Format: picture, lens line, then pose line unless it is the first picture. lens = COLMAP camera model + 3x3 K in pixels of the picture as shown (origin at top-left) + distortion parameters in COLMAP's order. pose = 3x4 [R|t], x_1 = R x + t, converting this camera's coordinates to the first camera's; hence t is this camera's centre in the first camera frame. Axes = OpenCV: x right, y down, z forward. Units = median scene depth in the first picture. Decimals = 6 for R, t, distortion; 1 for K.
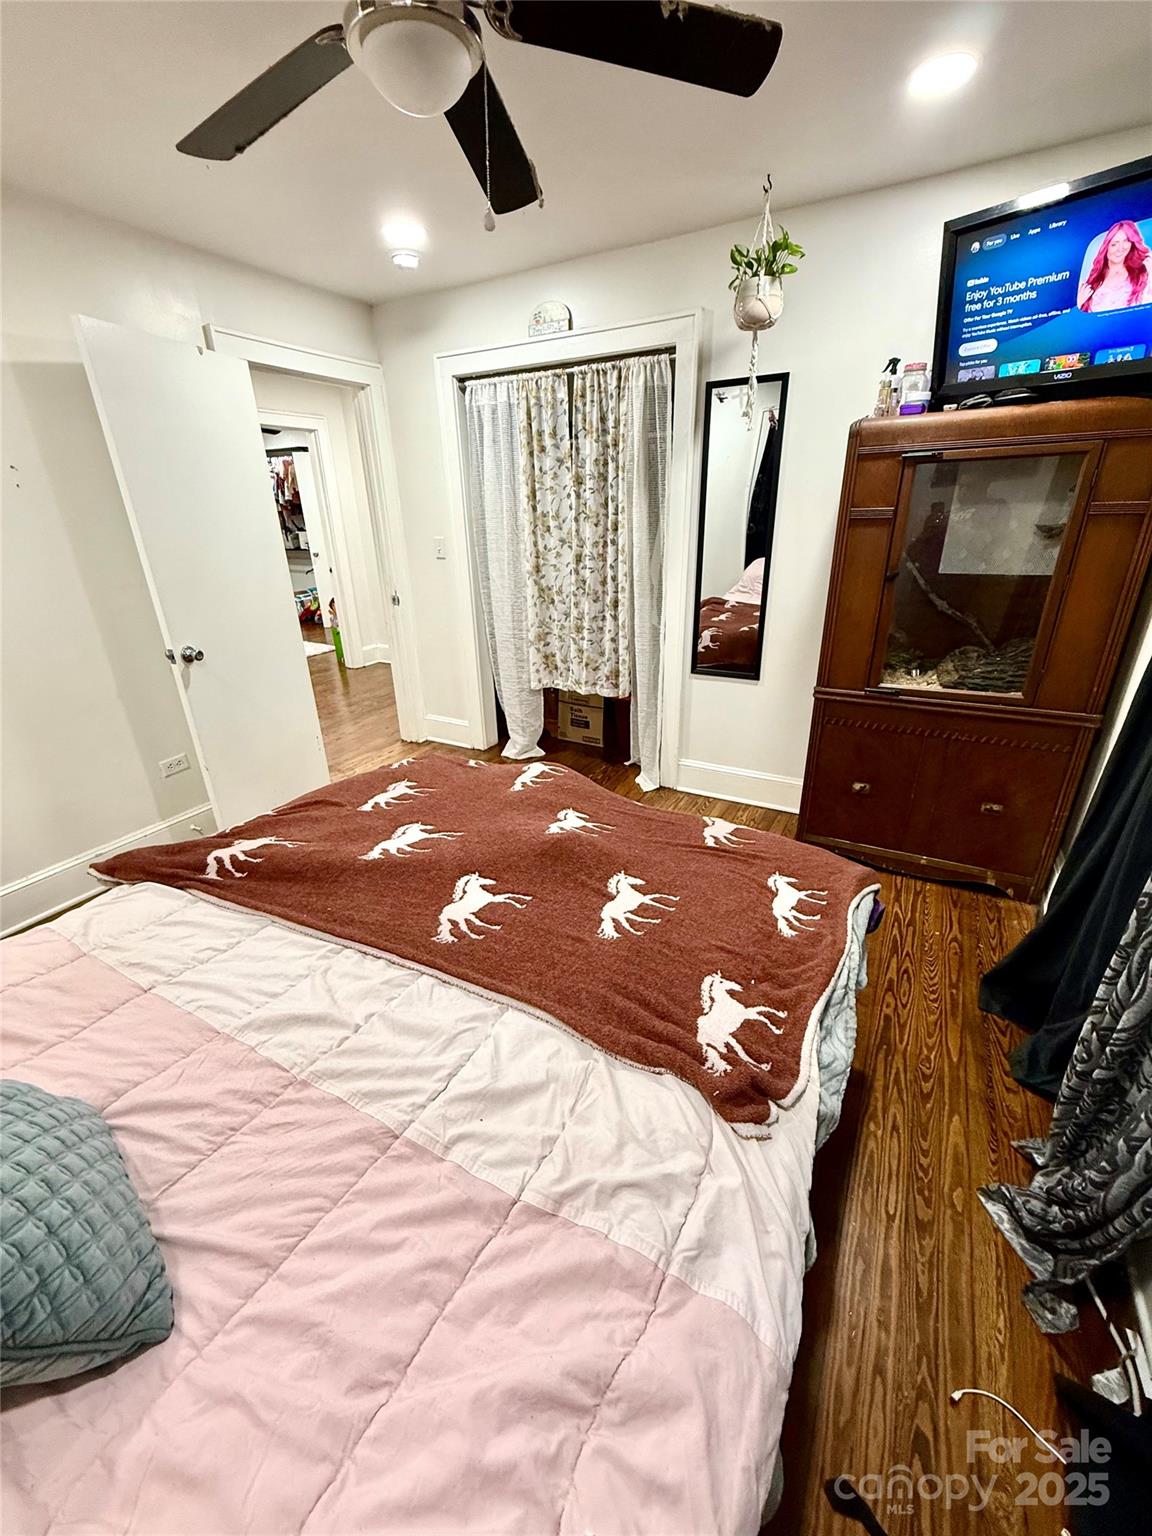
lens RADIAL K [[613.1, 0, 580.2], [0, 613.1, 766.6], [0, 0, 1]] dist [0.000336, -0.000201]
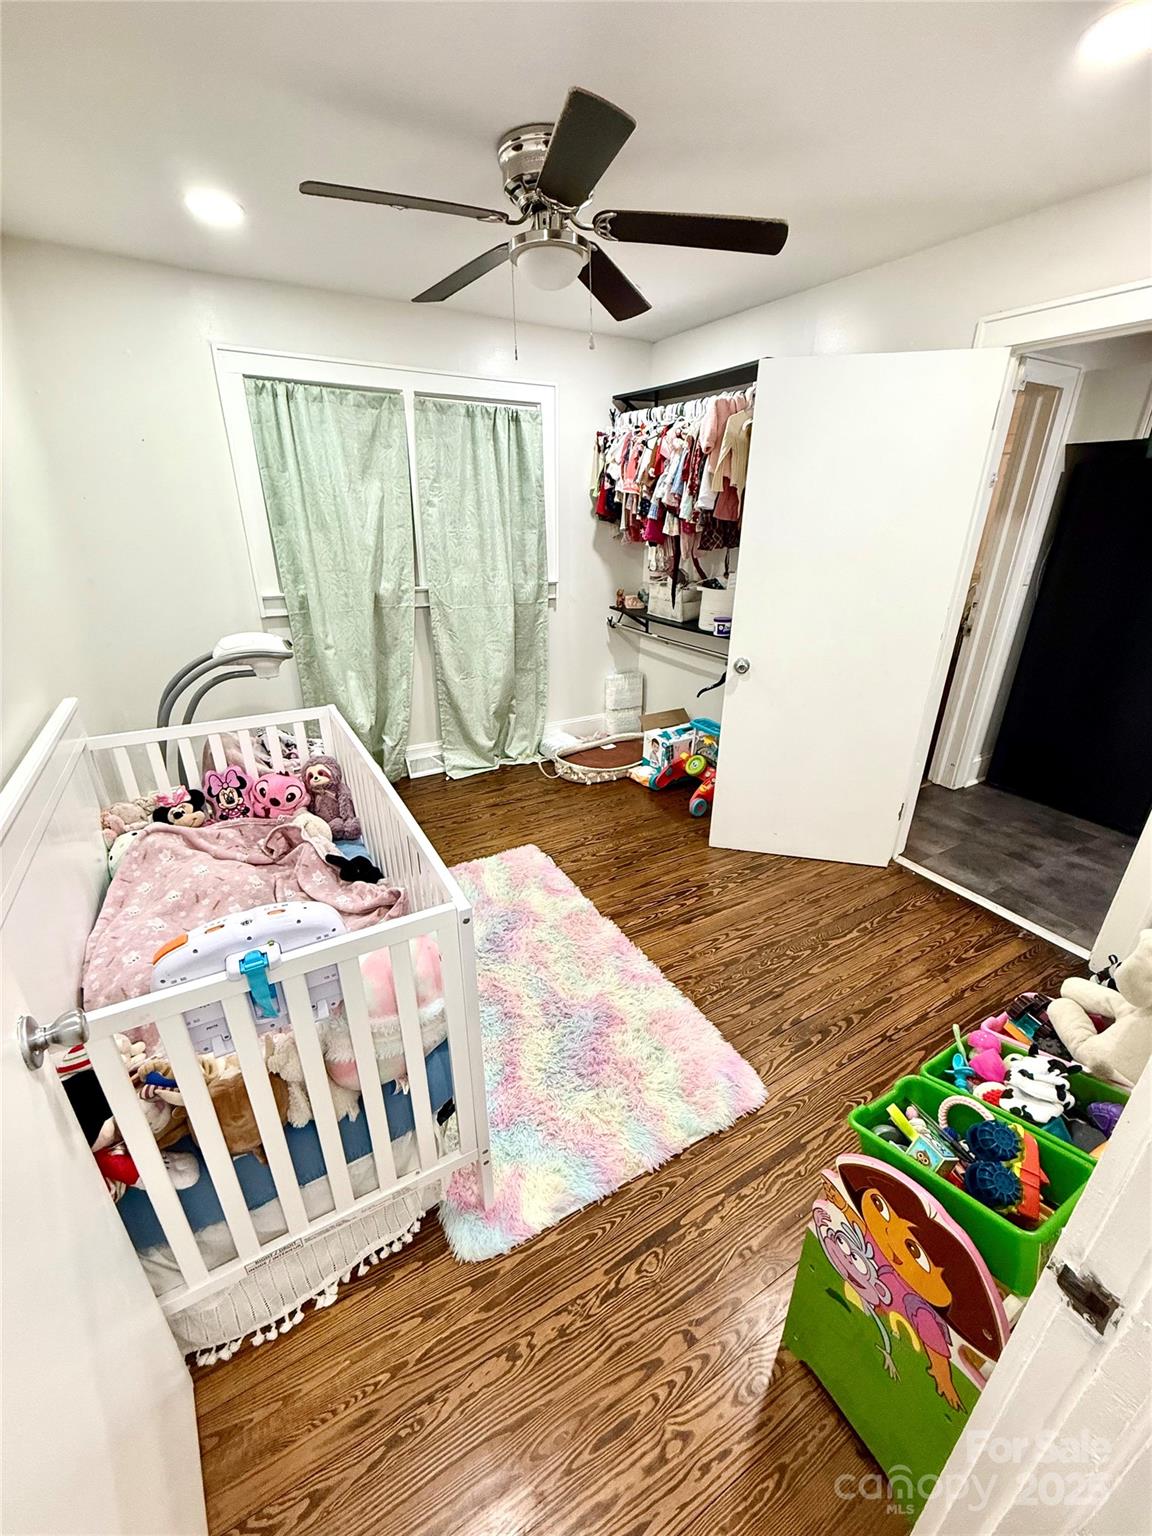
lens RADIAL K [[613.1, 0, 574.8], [0, 613.1, 766.6], [0, 0, 1]] dist [0.000336, -0.000201]
pose [[0.850839, 0.226869, -0.473924, -0.332154], [-0.227522, 0.972110, 0.056882, -0.287863], [0.473611, 0.059431, 0.878727, 0.647833]]
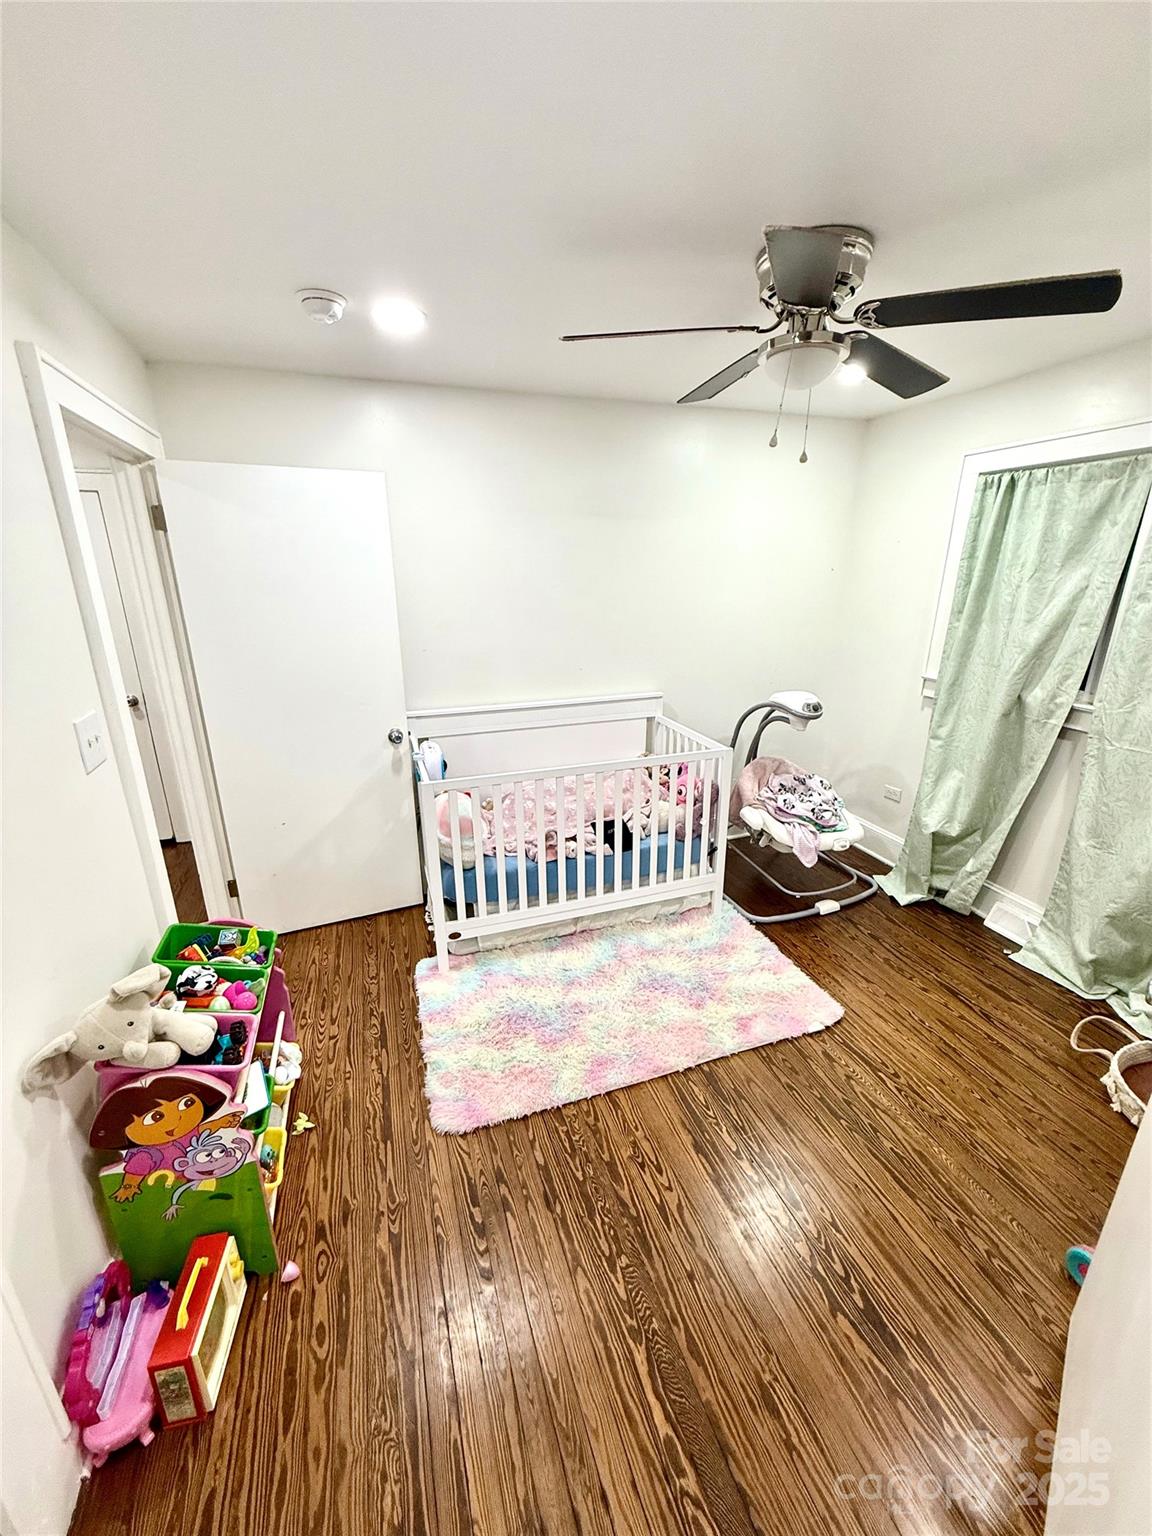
lens RADIAL K [[613.1, 0, 582.6], [0, 613.1, 767.2], [0, 0, 1]] dist [0.000336, -0.000201]
pose [[-0.673117, 0.245548, -0.697581, -0.259050], [-0.273881, 0.793429, 0.543563, -0.431702], [0.686952, 0.556935, -0.466819, 0.944839]]
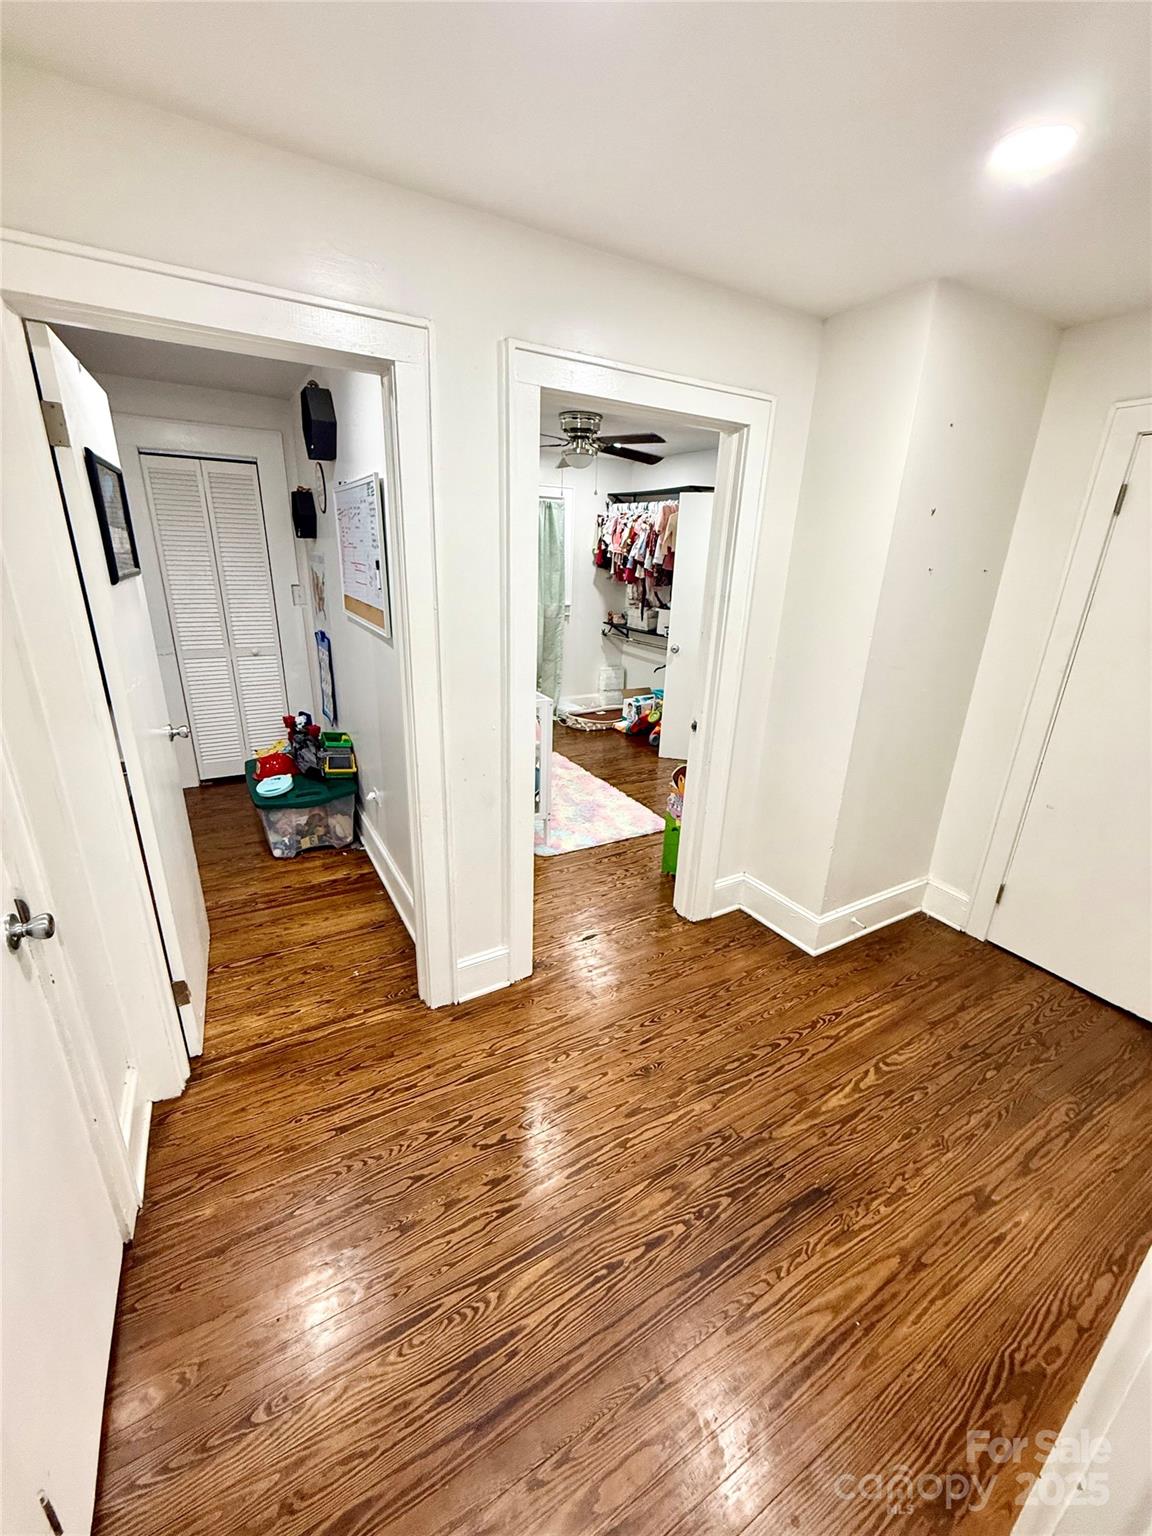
lens RADIAL K [[613.1, 0, 580.2], [0, 613.1, 772.3], [0, 0, 1]] dist [0.000336, -0.000201]
pose [[0.856182, 0.219648, -0.467662, -0.188658], [-0.249726, 0.968313, -0.002401, -0.195536], [0.452316, 0.118843, 0.883904, 0.405597]]
